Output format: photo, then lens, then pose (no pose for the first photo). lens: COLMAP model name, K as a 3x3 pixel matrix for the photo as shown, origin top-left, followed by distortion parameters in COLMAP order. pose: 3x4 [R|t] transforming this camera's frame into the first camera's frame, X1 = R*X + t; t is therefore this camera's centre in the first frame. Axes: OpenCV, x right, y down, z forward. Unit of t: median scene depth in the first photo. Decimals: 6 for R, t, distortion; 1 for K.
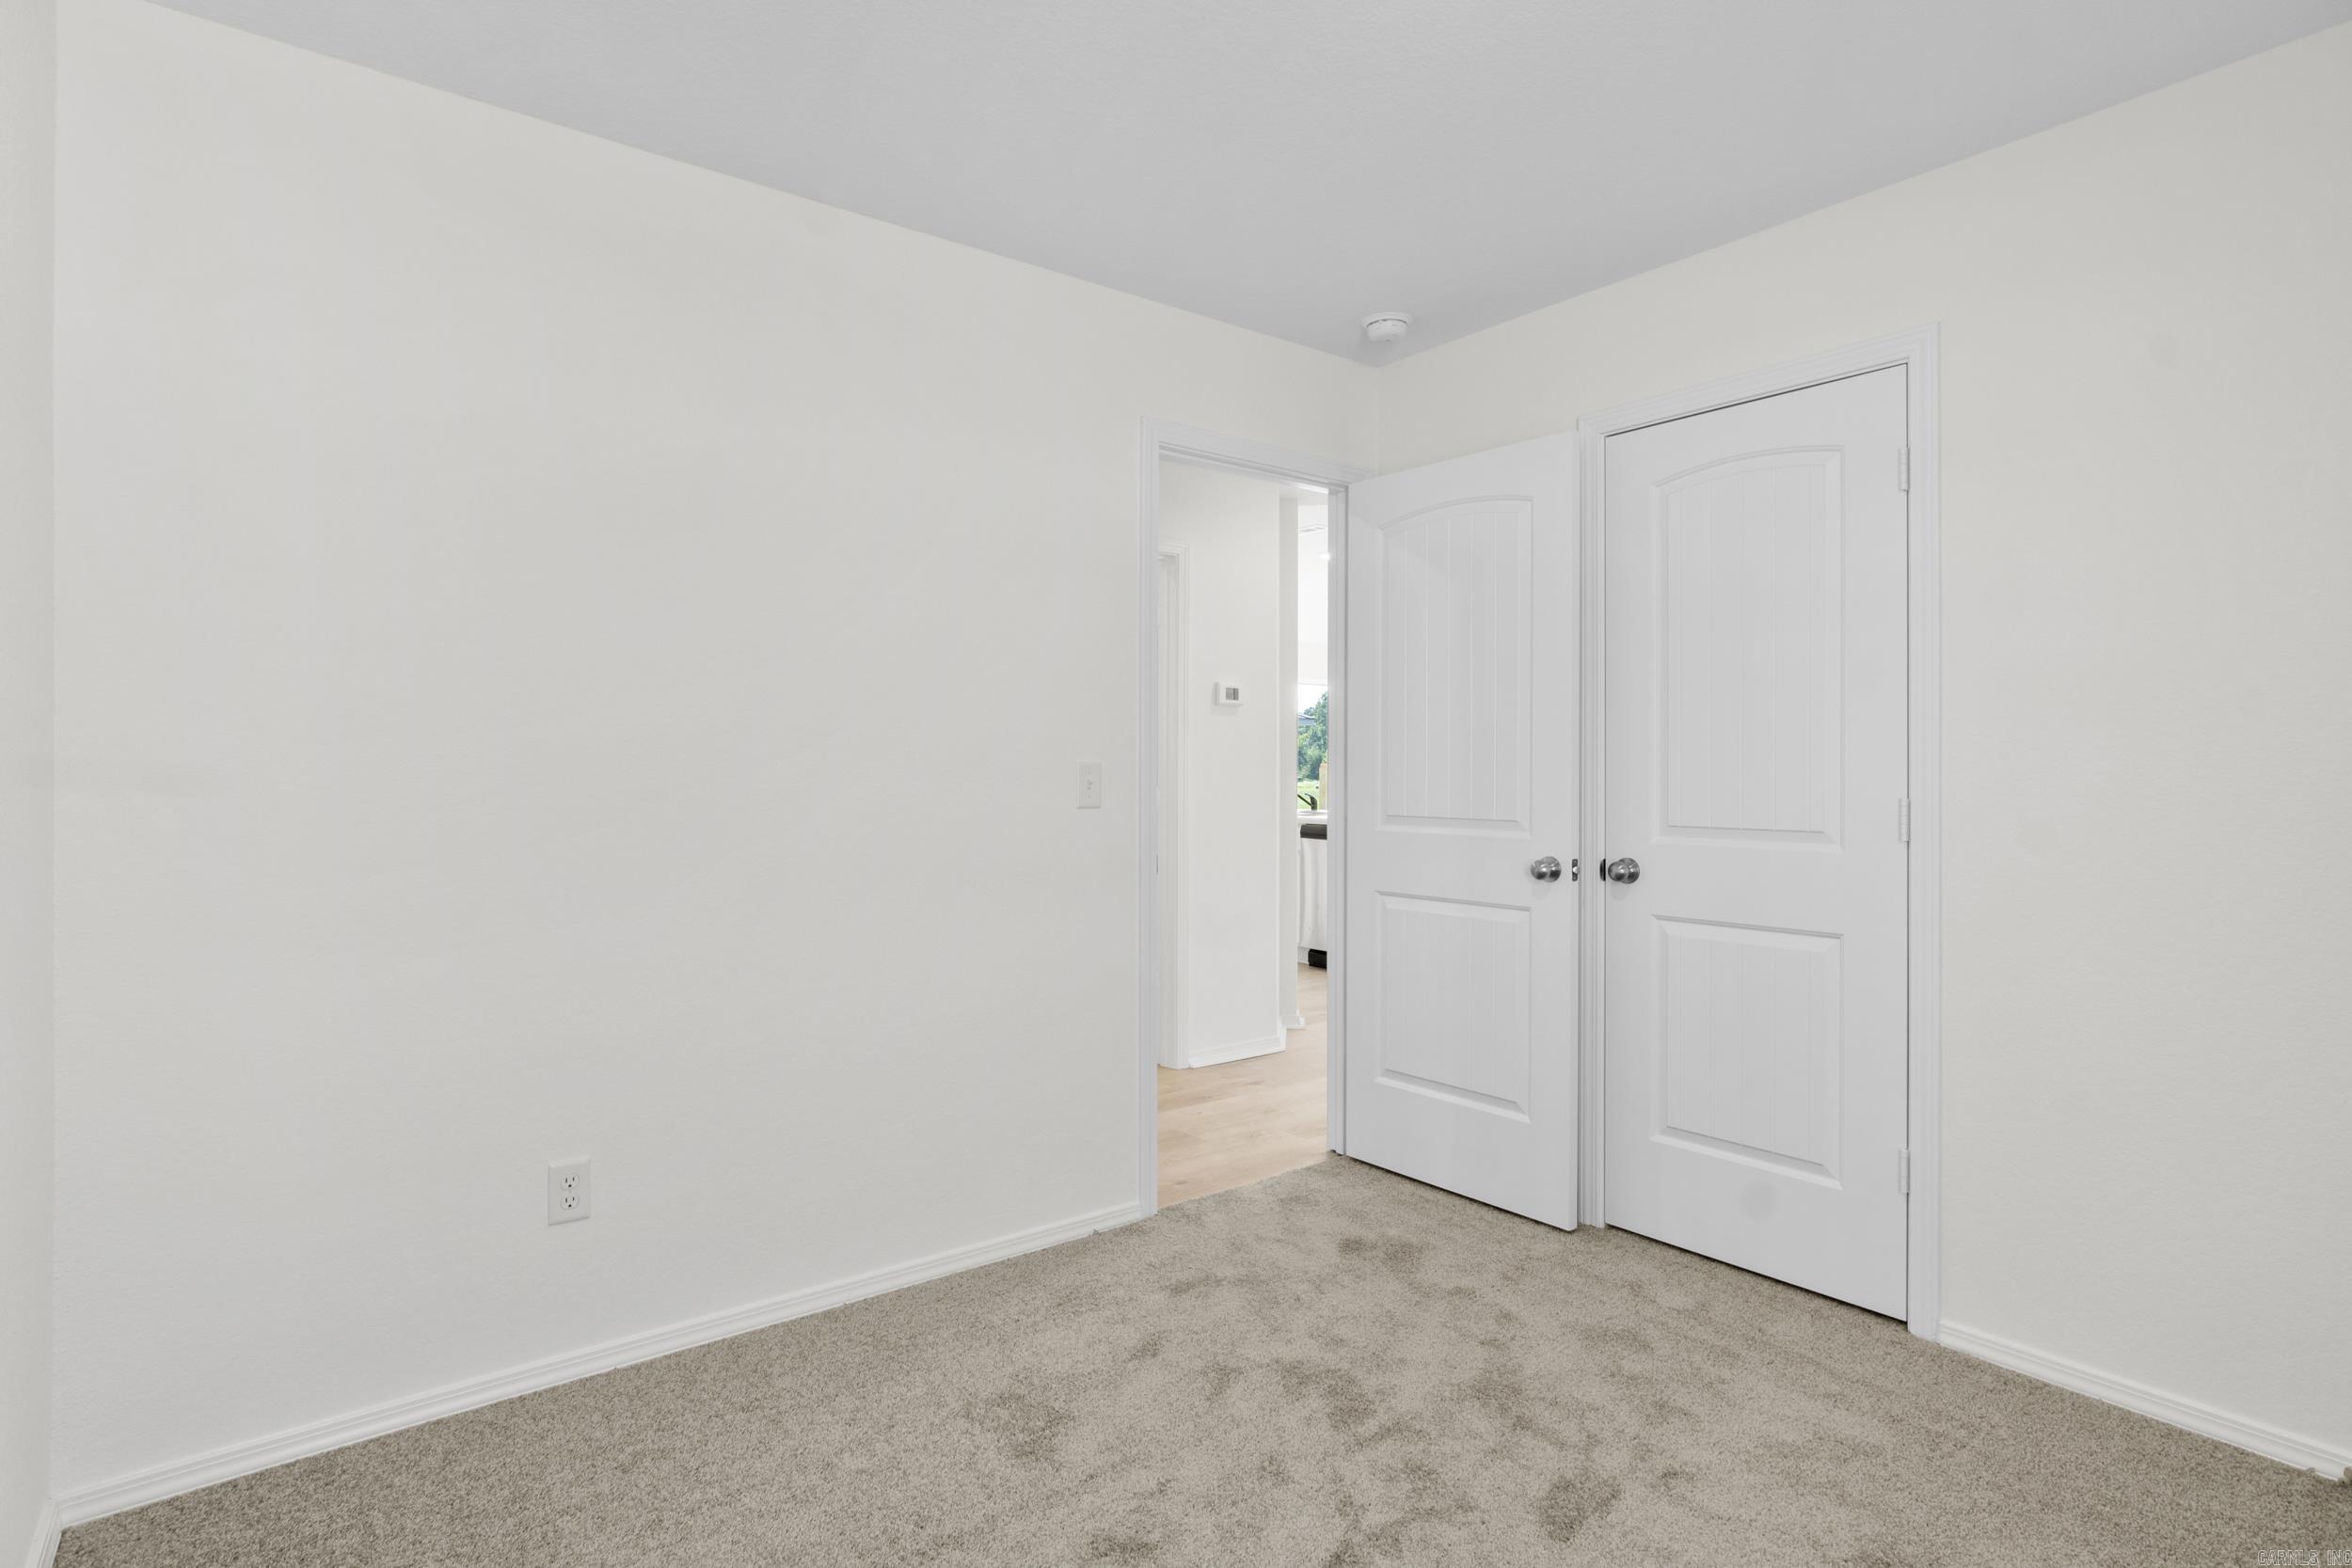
lens RADIAL K [[1186.3, 0, 1143.6], [0, 1186.3, 773.4], [0, 0, 1]] dist [-0.001774, -0.000380]
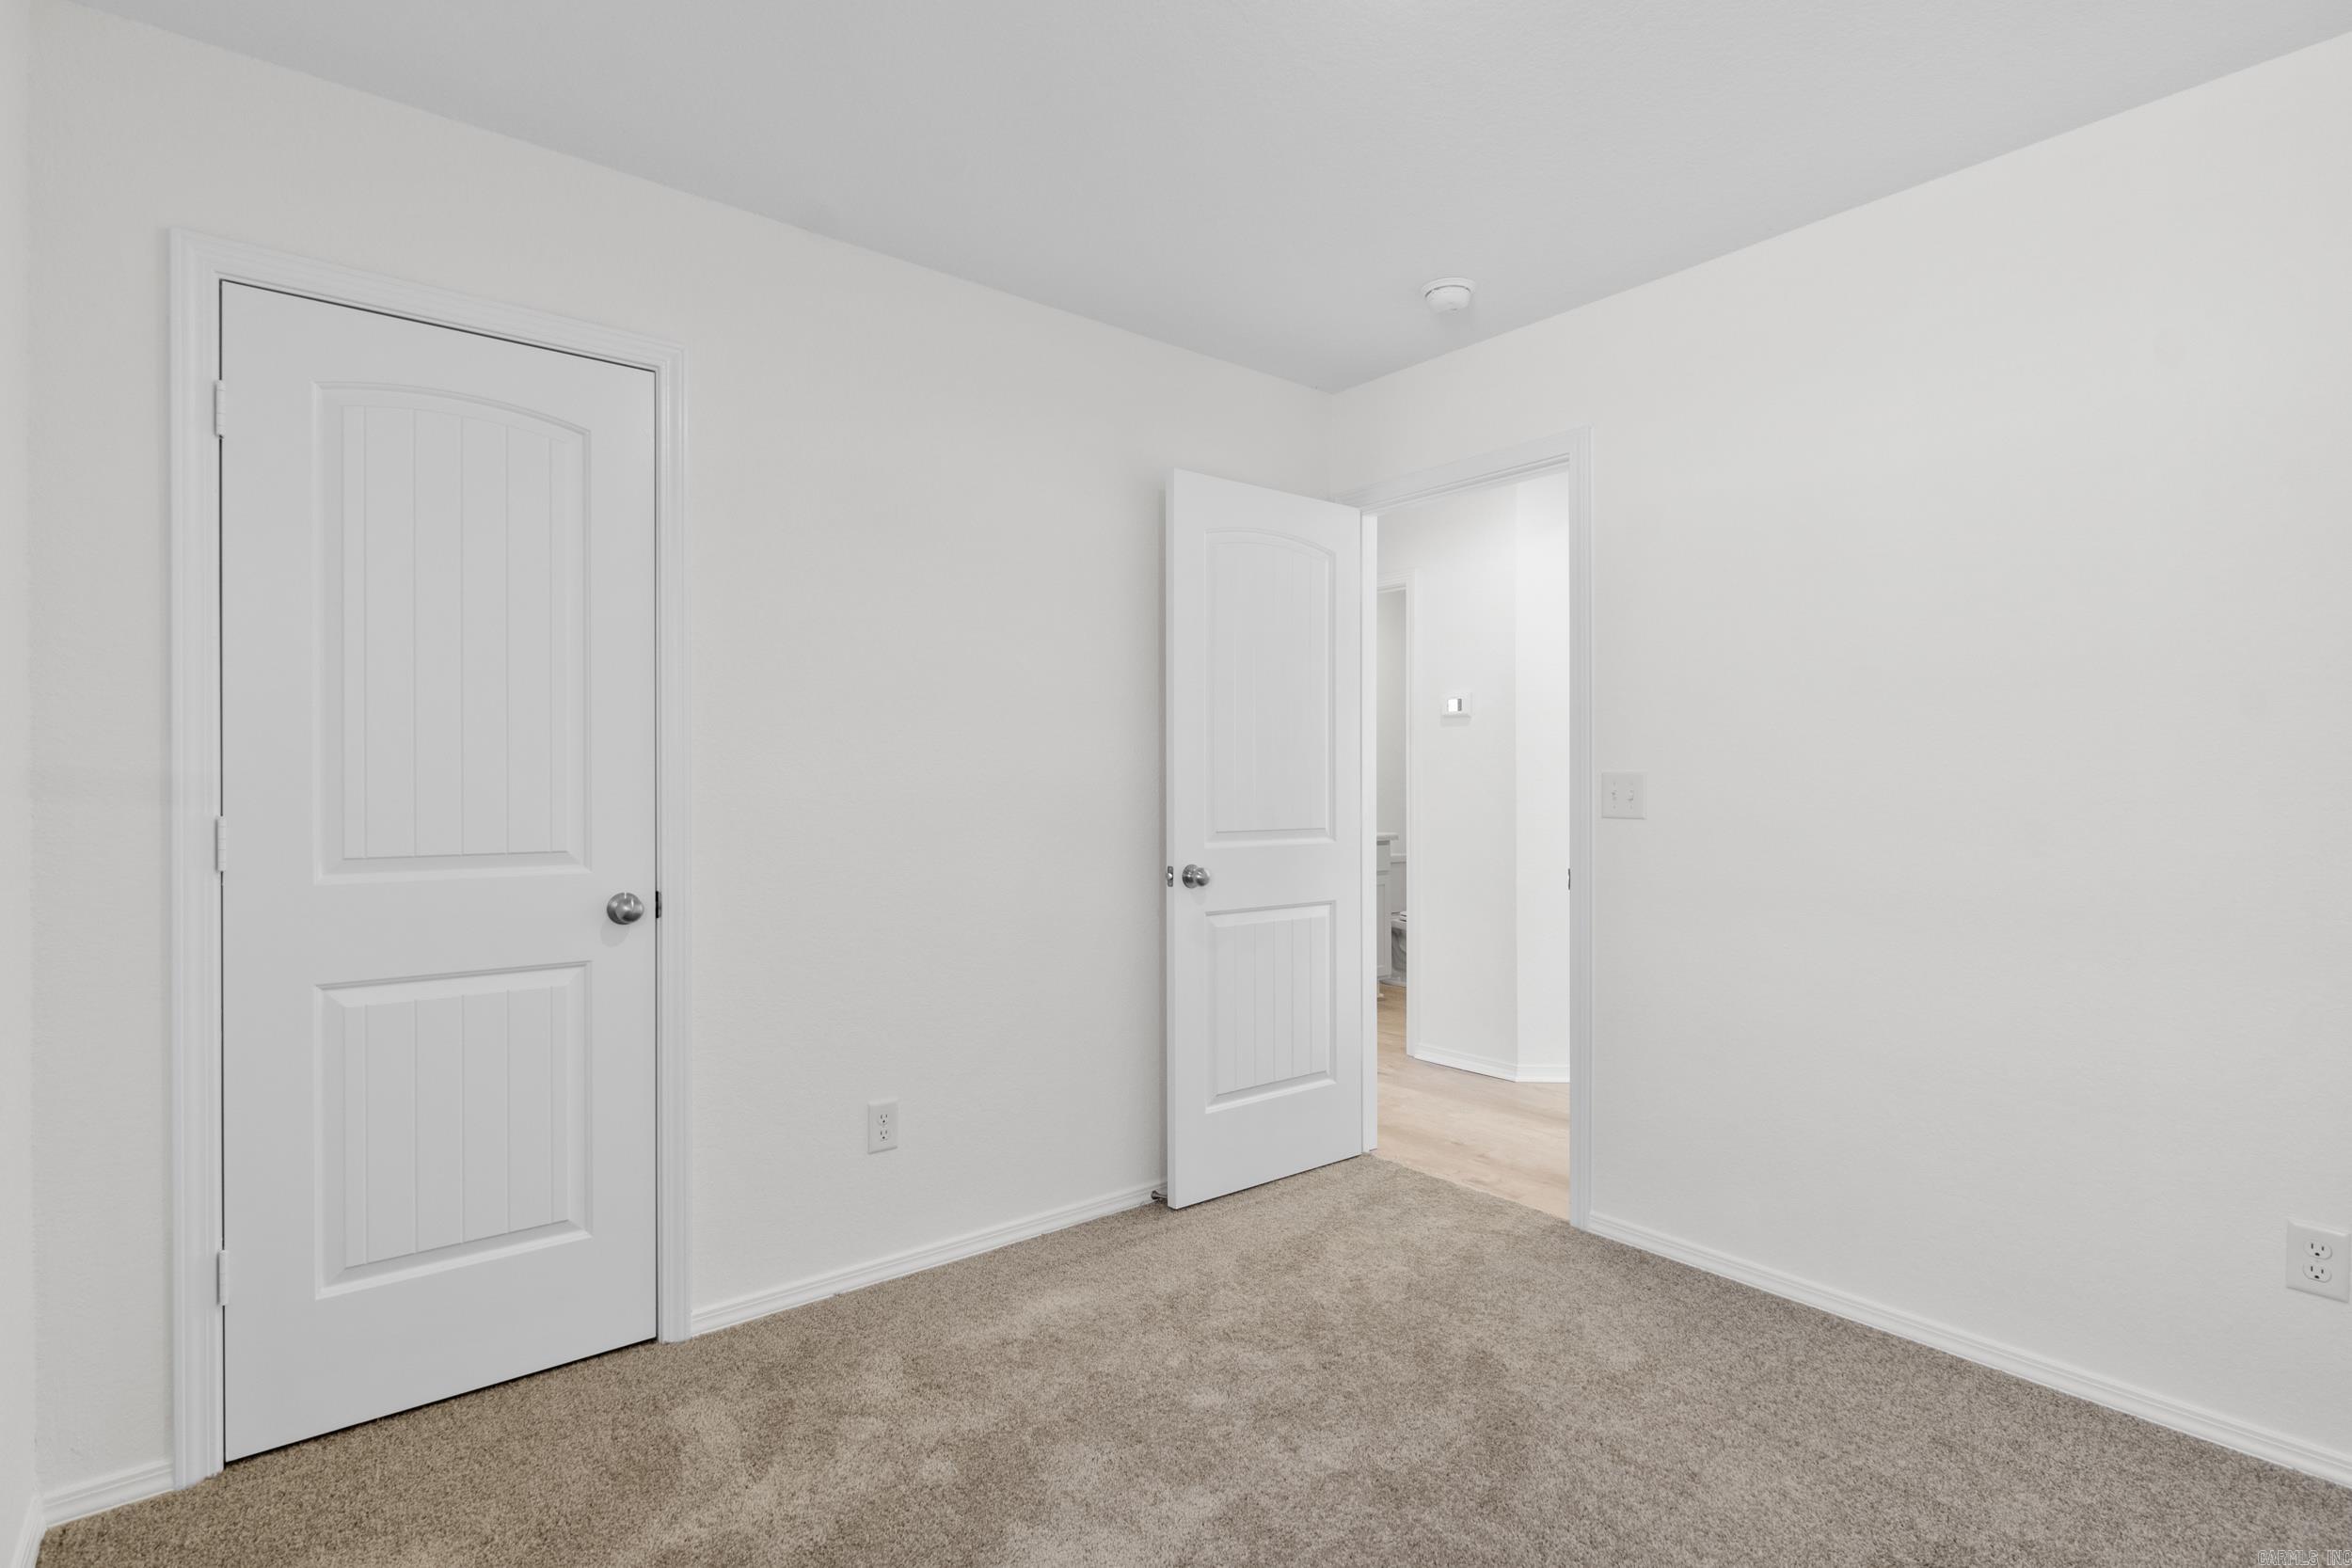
lens RADIAL K [[1132.0, 0, 1179.6], [0, 1132.0, 800.7], [0, 0, 1]] dist [-0.000257, 0.000149]
pose [[-0.052019, -0.006679, 0.998624, -0.330035], [-0.000086, 0.999978, 0.006683, 0.004979], [-0.998646, 0.000261, -0.052018, 0.612462]]
